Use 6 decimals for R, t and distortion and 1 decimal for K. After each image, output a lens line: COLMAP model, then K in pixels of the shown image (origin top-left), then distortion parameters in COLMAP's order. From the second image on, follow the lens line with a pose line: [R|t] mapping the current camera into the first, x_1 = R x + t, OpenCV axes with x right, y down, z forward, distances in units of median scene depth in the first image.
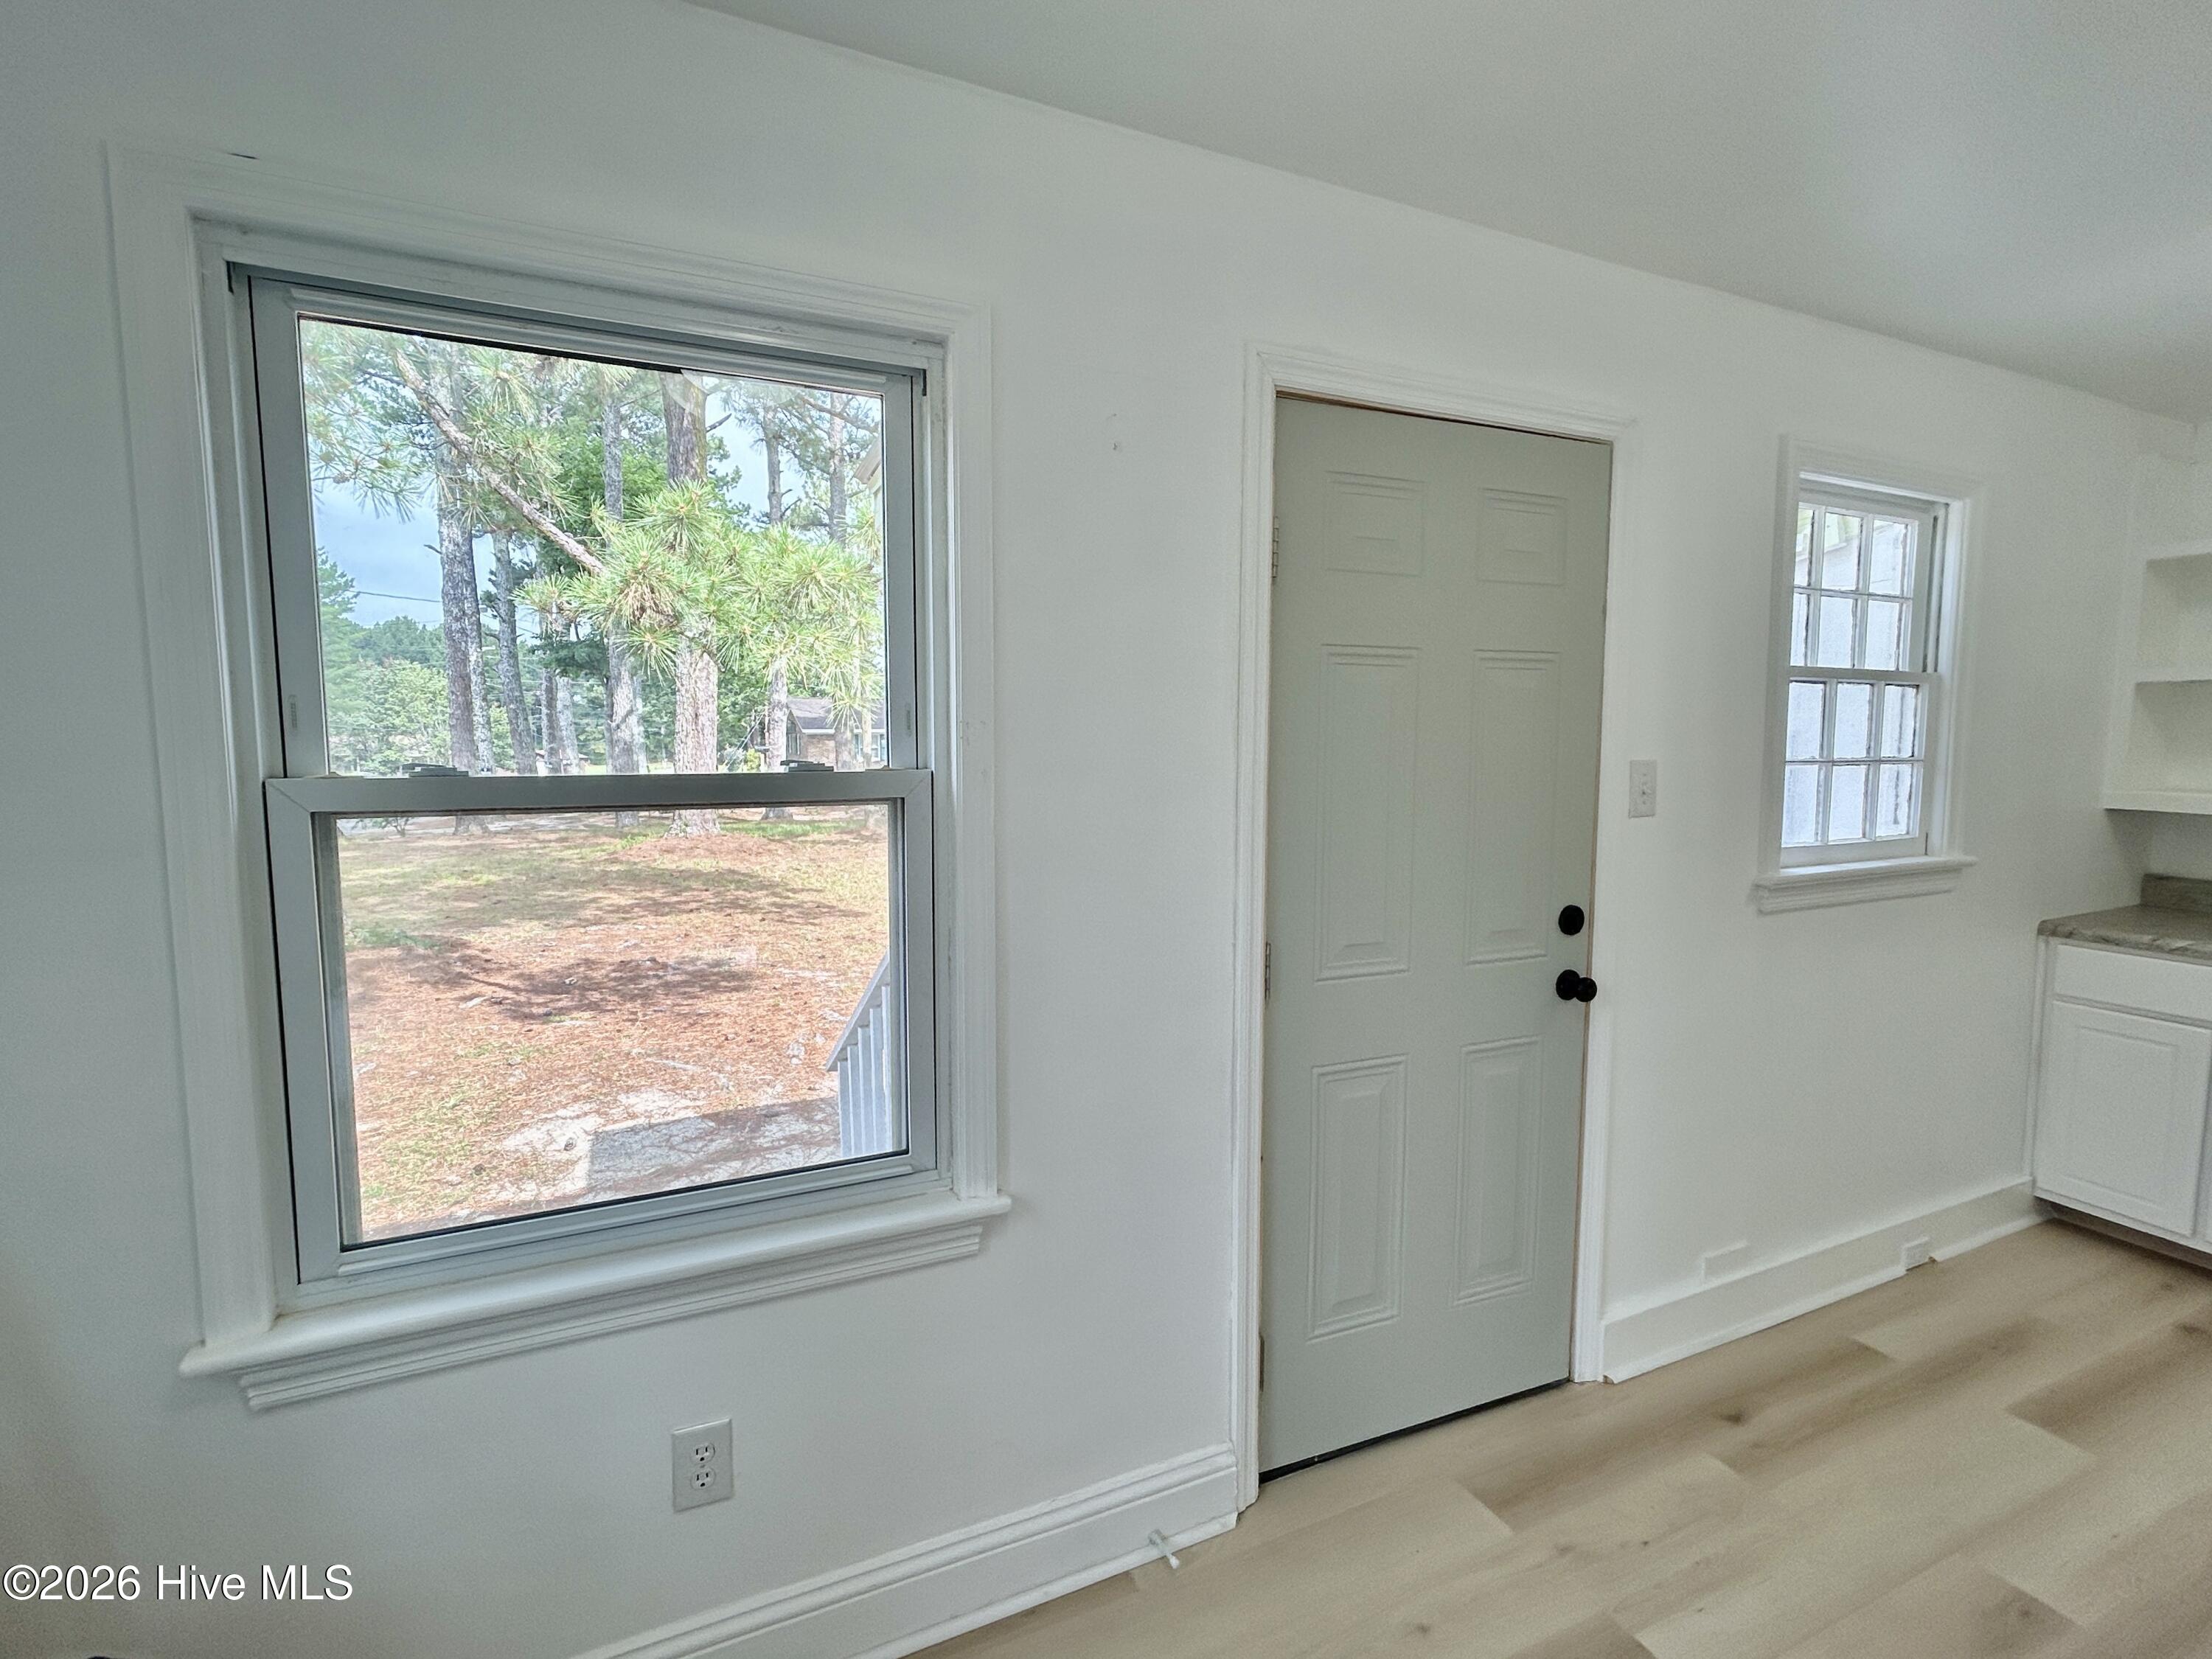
lens RADIAL K [[1052.2, 0, 1096.7], [0, 1052.2, 828.1], [0, 0, 1]] dist [-0.001900, -0.000330]
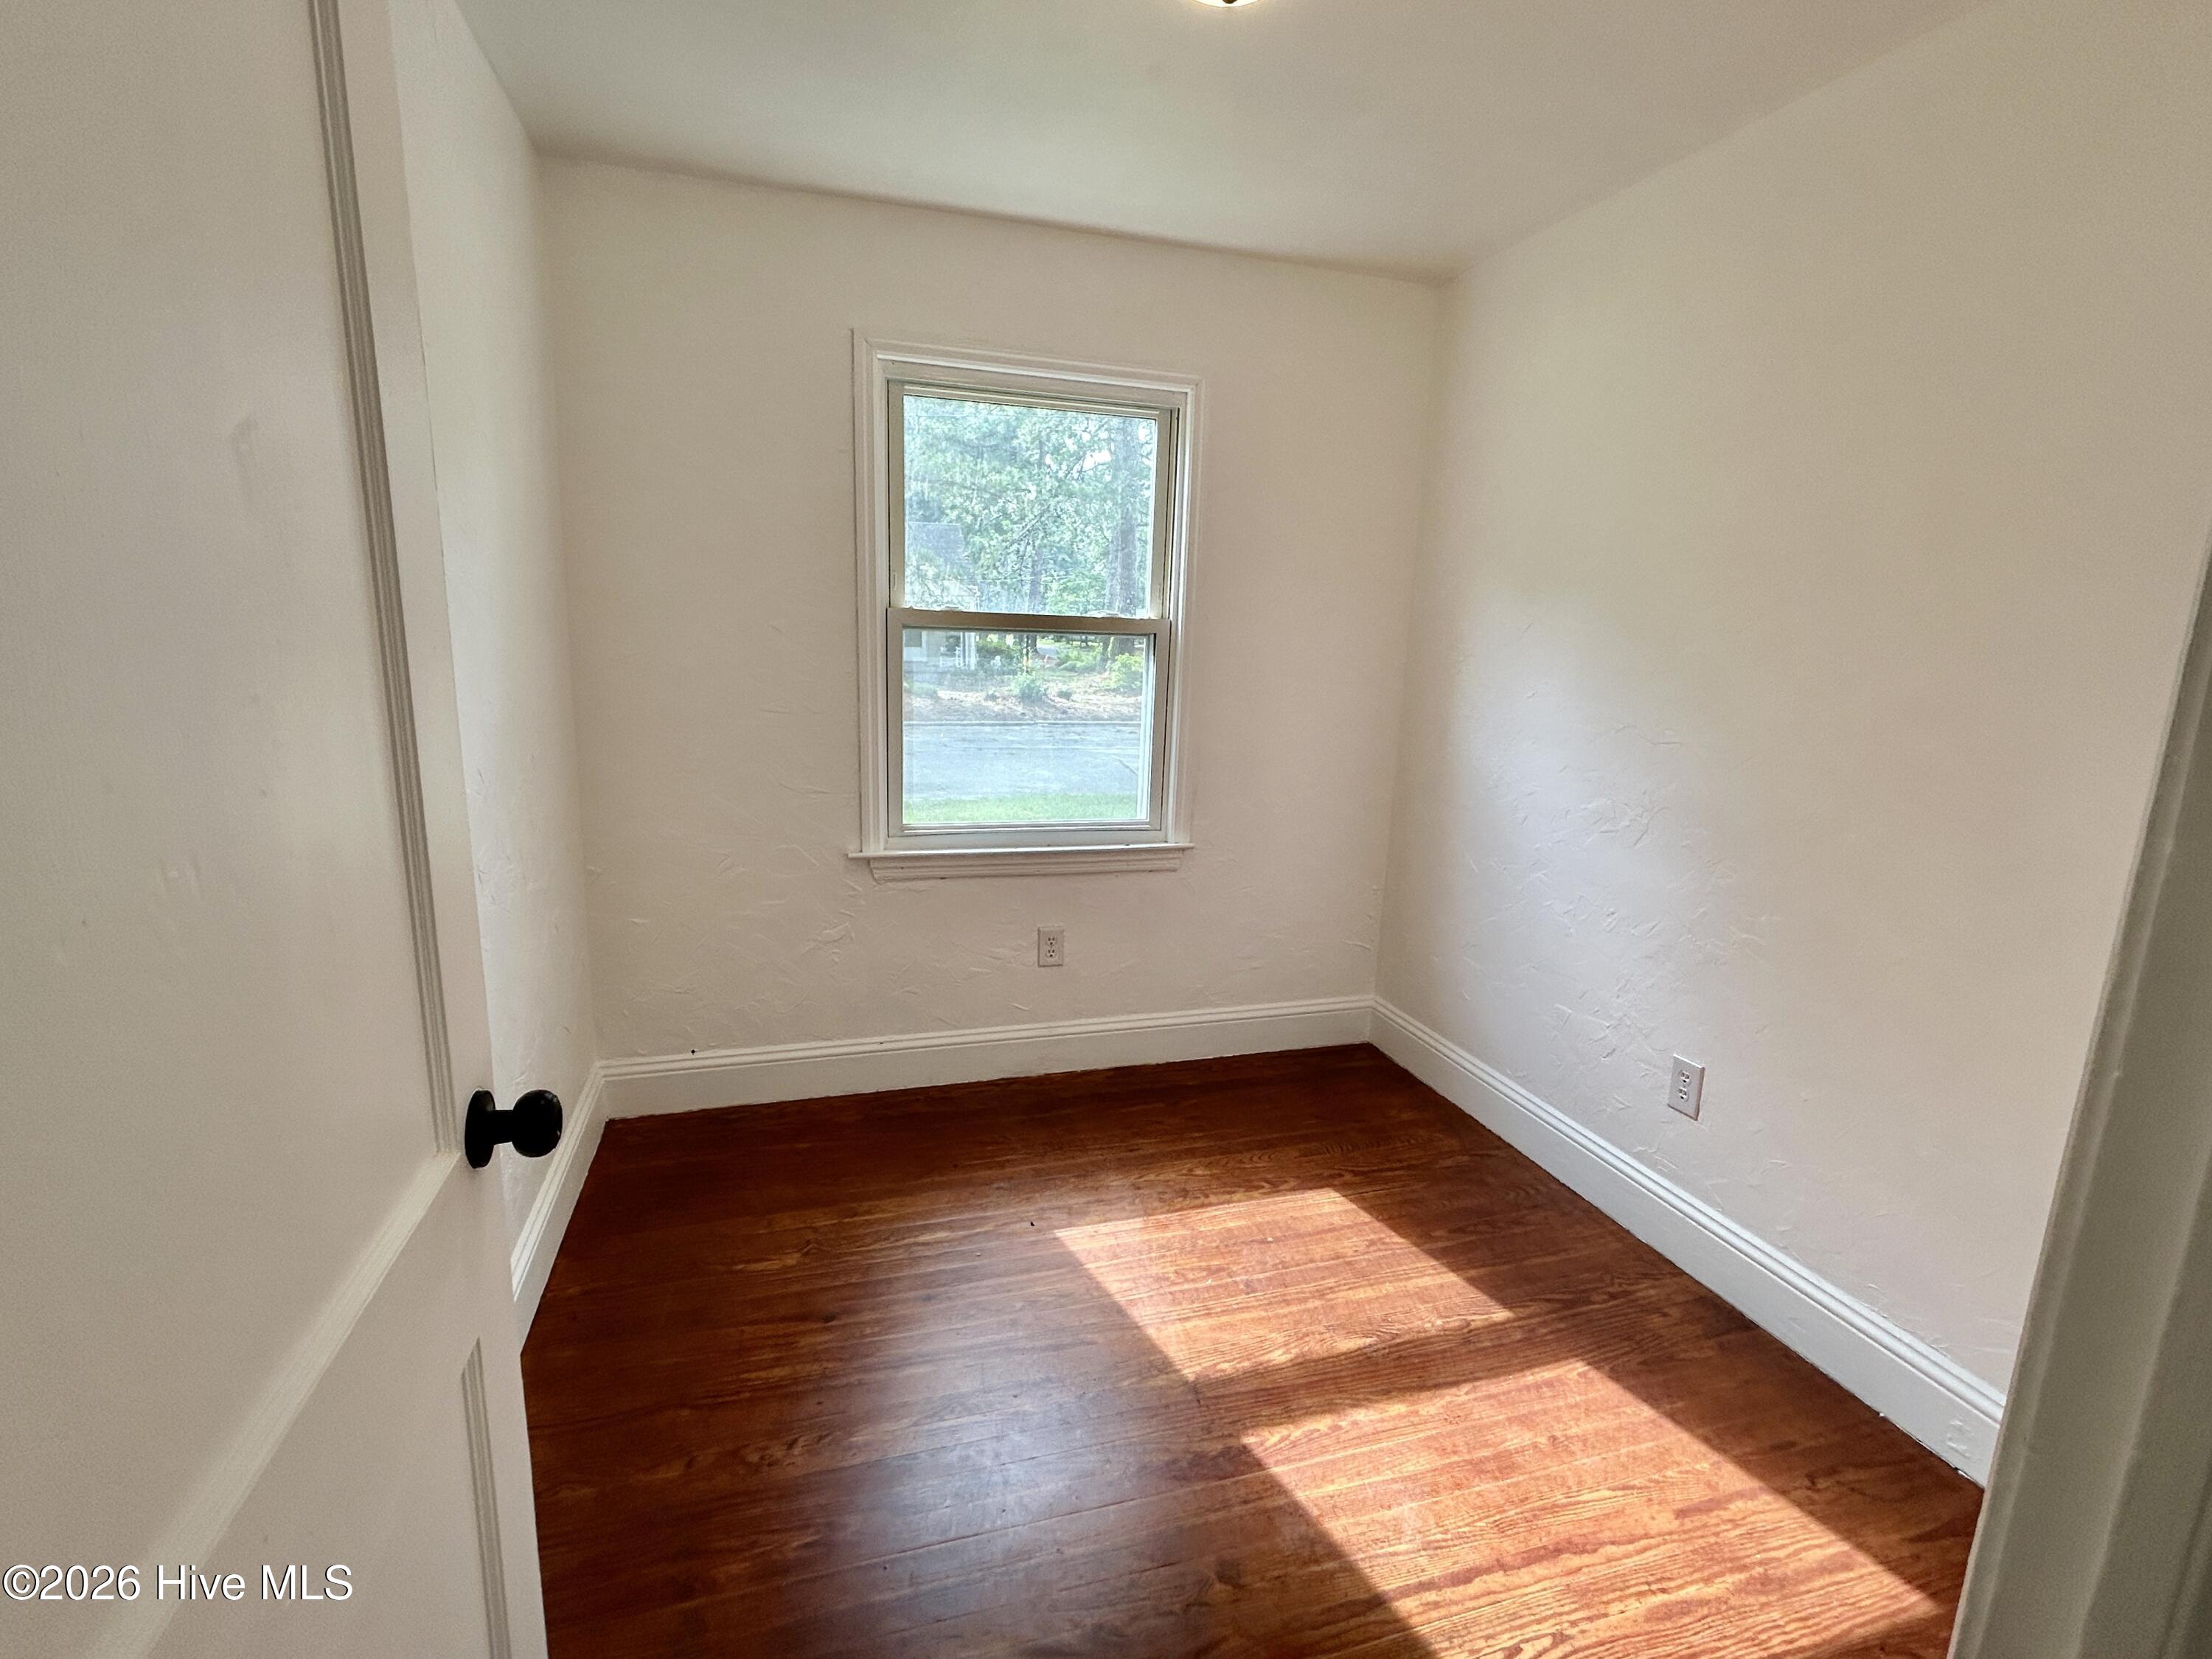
lens RADIAL K [[1025.5, 0, 1111.2], [0, 1025.5, 832.7], [0, 0, 1]] dist [-0.000195, -0.000049]
pose [[0.989686, 0.069311, -0.125369, 0.001588], [-0.055744, 0.992515, 0.108661, 0.089499], [0.131962, -0.100551, 0.986142, -0.629639]]
